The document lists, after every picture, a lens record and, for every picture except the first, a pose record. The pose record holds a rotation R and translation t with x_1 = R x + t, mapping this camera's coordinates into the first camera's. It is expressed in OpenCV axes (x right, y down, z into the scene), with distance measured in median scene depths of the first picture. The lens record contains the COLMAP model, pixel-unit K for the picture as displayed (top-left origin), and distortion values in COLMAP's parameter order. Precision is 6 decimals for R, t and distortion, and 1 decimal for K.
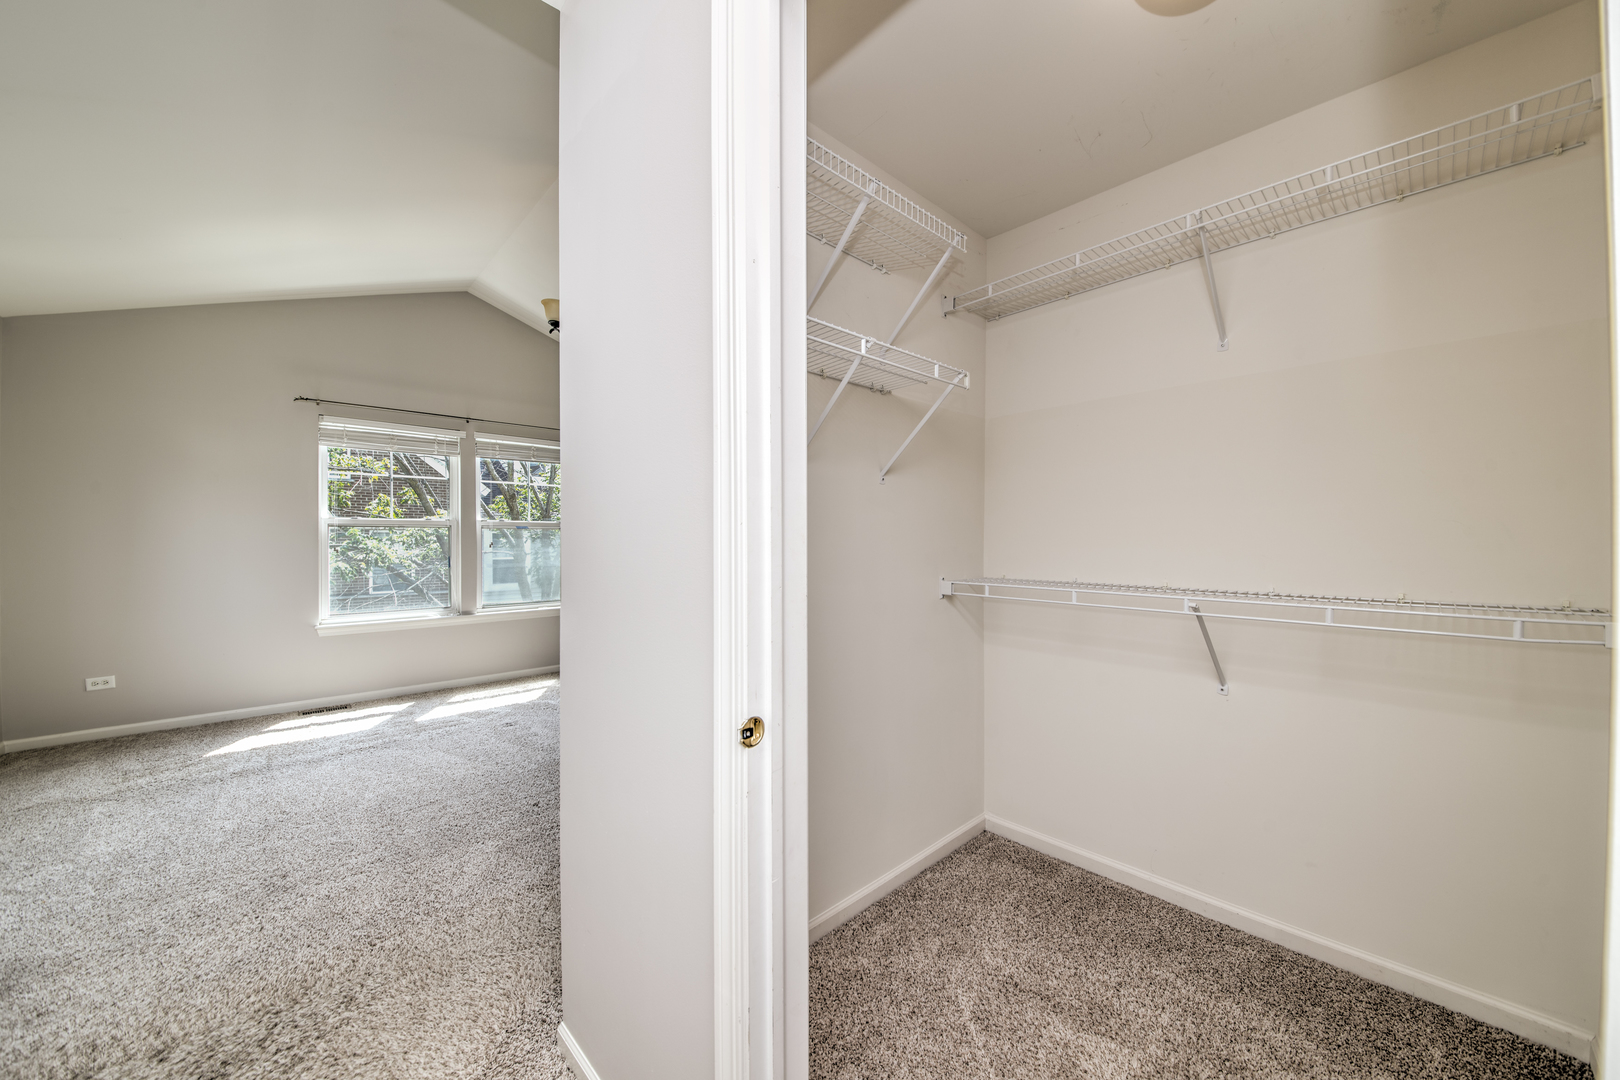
lens RADIAL K [[570.4, 0, 812.0], [0, 570.4, 536.9], [0, 0, 1]] dist [-0.013392, -0.003139]
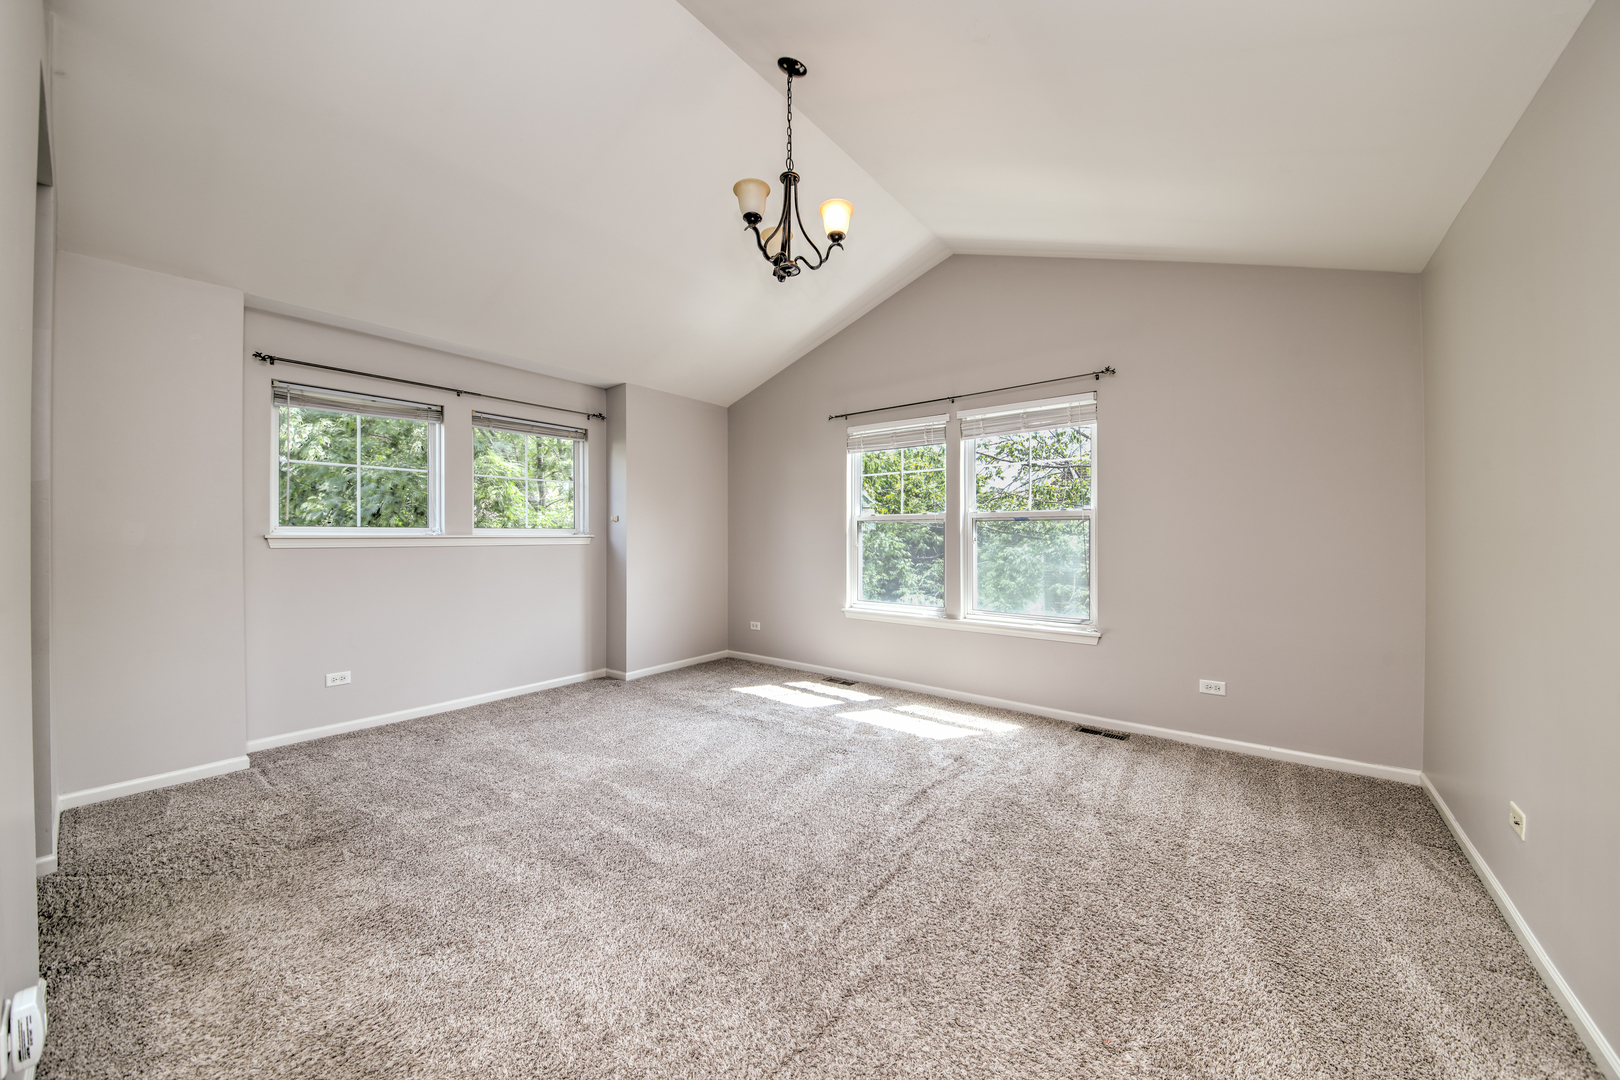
lens RADIAL K [[570.4, 0, 818.8], [0, 570.4, 541.7], [0, 0, 1]] dist [-0.013392, -0.003139]
pose [[0.161276, 0.018957, -0.986727, 0.311789], [0.010011, 0.999733, 0.020843, -0.006132], [0.986859, -0.013240, 0.161043, 0.843481]]
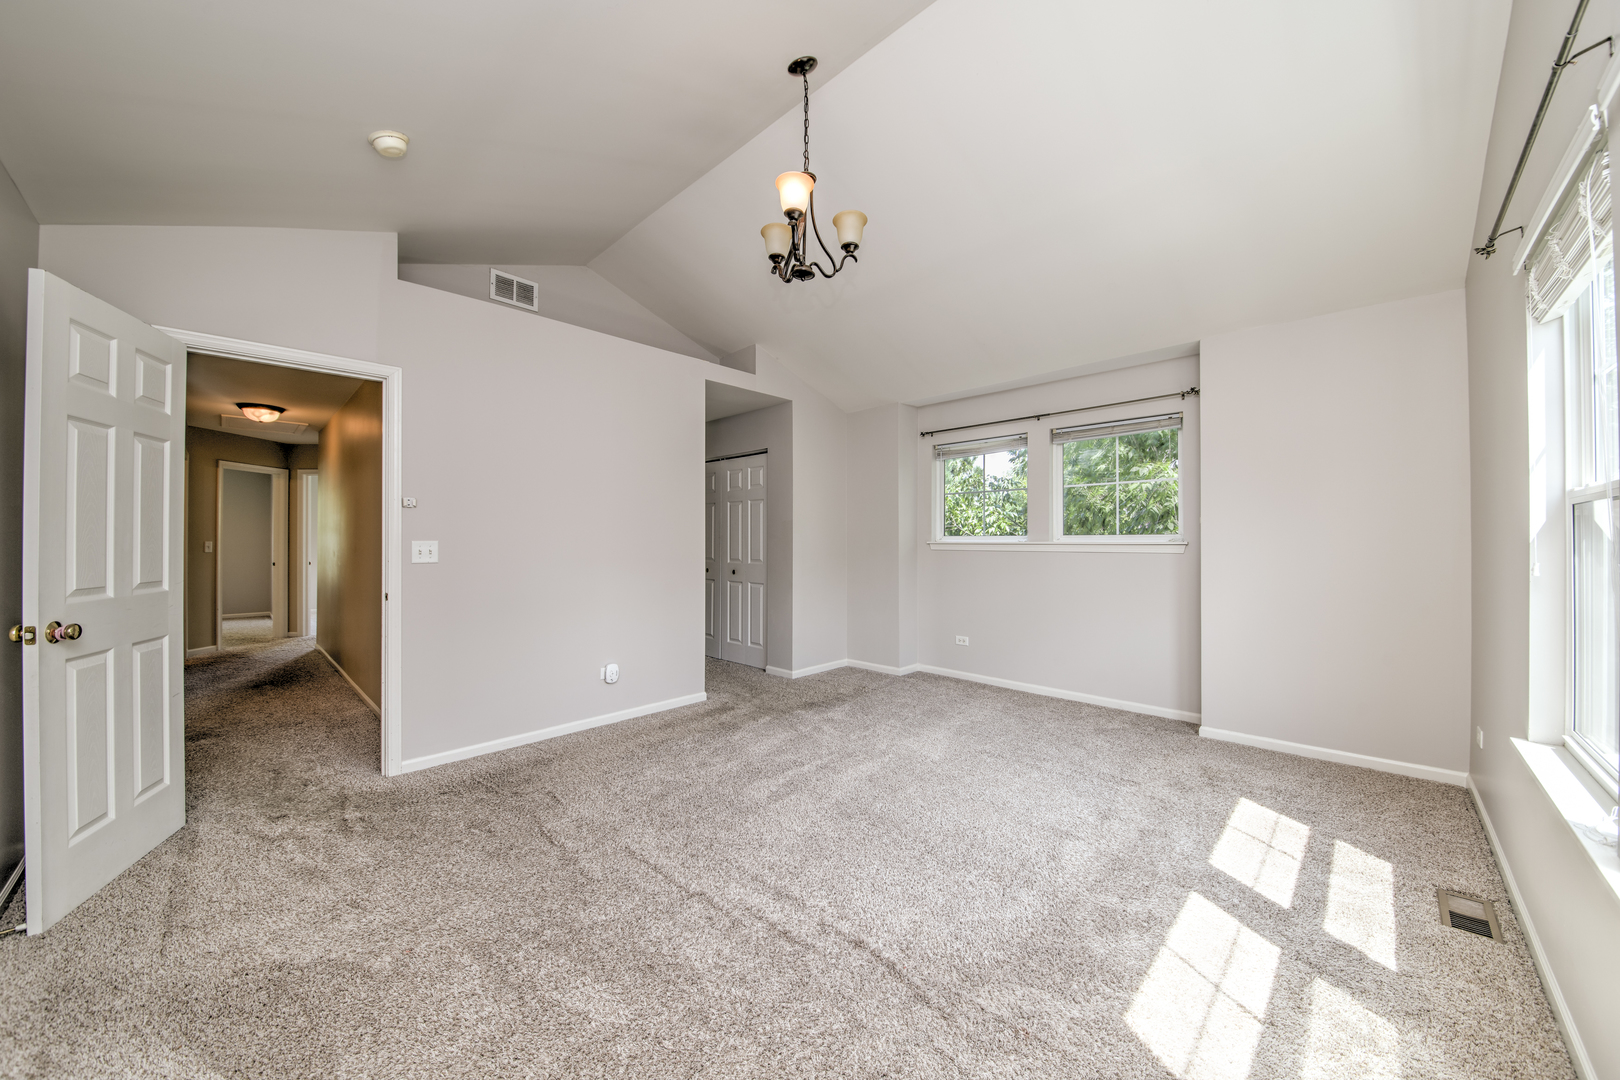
lens RADIAL K [[570.4, 0, 814.4], [0, 570.4, 541.0], [0, 0, 1]] dist [-0.013392, -0.003139]
pose [[-0.999298, 0.001650, -0.037436, -0.336671], [0.002075, 0.999934, -0.011330, 0.008074], [0.037415, -0.011399, -0.999235, 1.562851]]
